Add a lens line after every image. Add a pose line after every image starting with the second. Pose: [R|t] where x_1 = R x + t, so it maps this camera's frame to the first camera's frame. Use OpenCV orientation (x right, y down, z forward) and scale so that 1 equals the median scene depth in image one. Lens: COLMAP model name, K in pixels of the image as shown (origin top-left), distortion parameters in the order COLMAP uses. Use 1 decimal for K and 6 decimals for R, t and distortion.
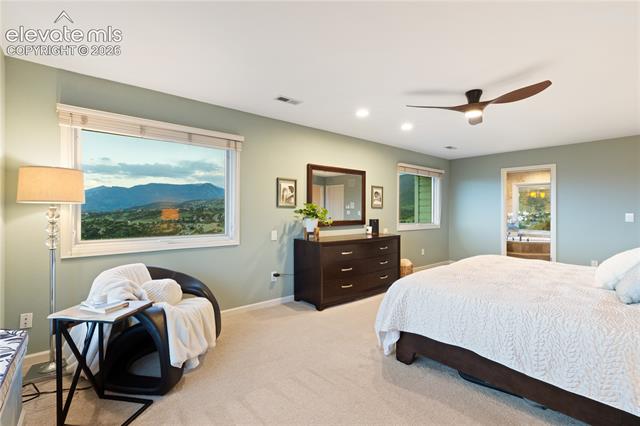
lens RADIAL K [[290.3, 0, 320.0], [0, 290.3, 213.0], [0, 0, 1]] dist [0.001038, -0.000081]
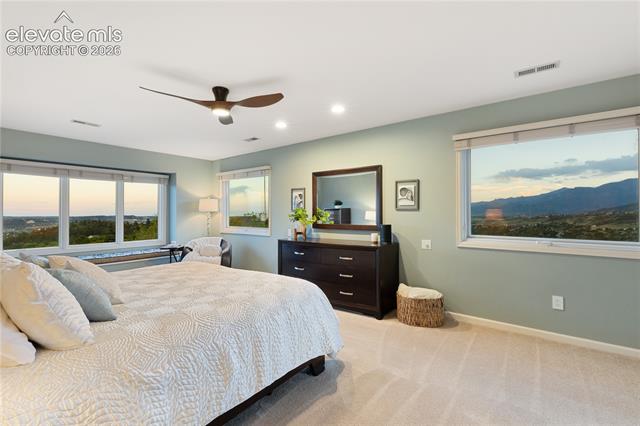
lens RADIAL K [[287.3, 0, 322.9], [0, 287.3, 209.4], [0, 0, 1]] dist [0.003375, 0.000257]
pose [[0.224443, -0.016112, -0.974354, 1.085138], [-0.005982, 0.999822, -0.017912, -0.005636], [0.974469, 0.009849, 0.224307, 0.802497]]
